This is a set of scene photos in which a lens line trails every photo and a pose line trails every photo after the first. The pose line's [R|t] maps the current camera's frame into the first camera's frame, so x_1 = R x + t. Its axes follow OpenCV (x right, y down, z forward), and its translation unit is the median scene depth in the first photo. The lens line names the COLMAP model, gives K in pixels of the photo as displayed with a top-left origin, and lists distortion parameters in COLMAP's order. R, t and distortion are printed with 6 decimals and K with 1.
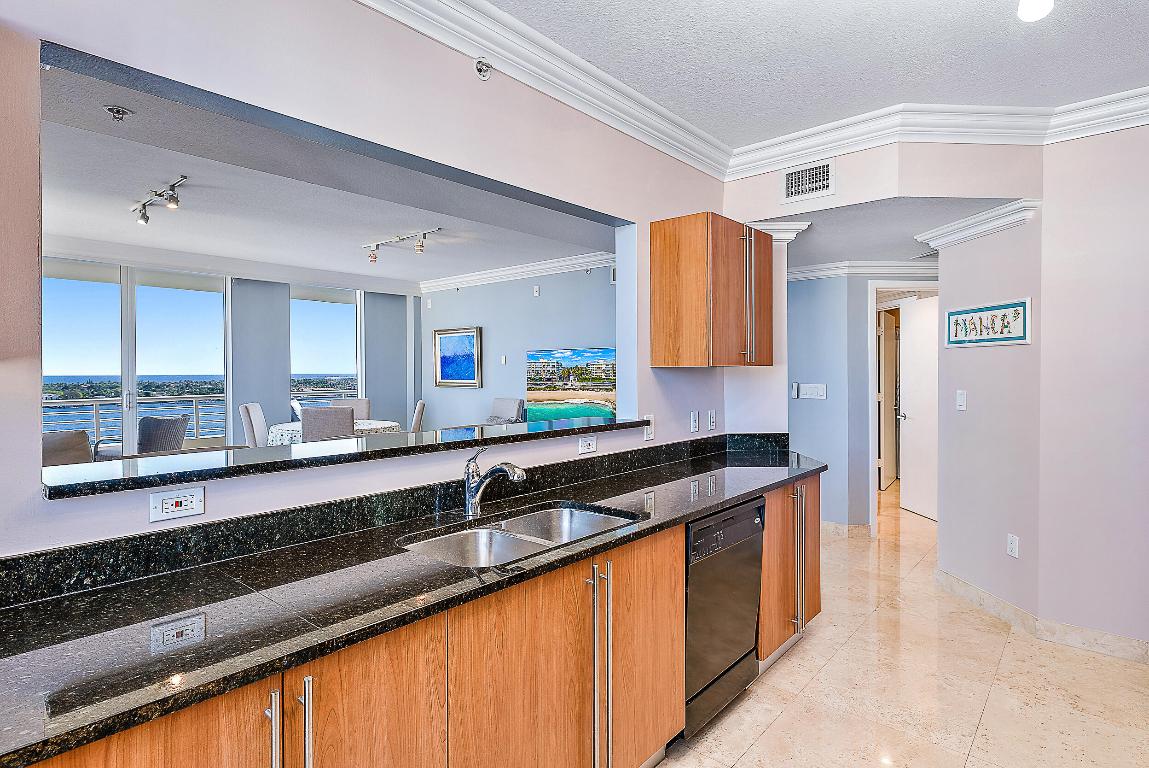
lens RADIAL K [[611.8, 0, 572.7], [0, 611.8, 387.0], [0, 0, 1]] dist [0.001438, 0.000463]
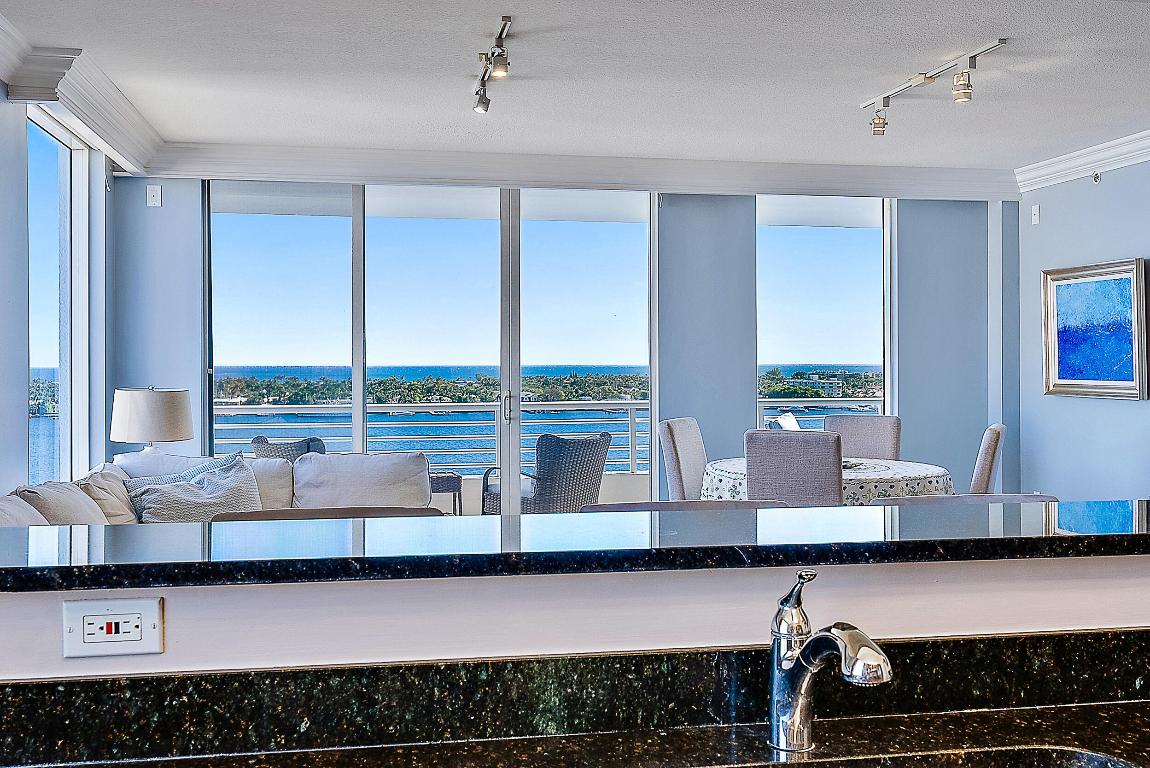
lens RADIAL K [[1174.1, 0, 578.3], [0, 1174.1, 372.8], [0, 0, 1]] dist [-0.000411, 0.000000]
pose [[0.783438, 0.008813, -0.621408, 0.071009], [-0.018184, 0.999796, -0.008746, -0.004227], [0.621204, 0.018152, 0.783438, 0.142248]]
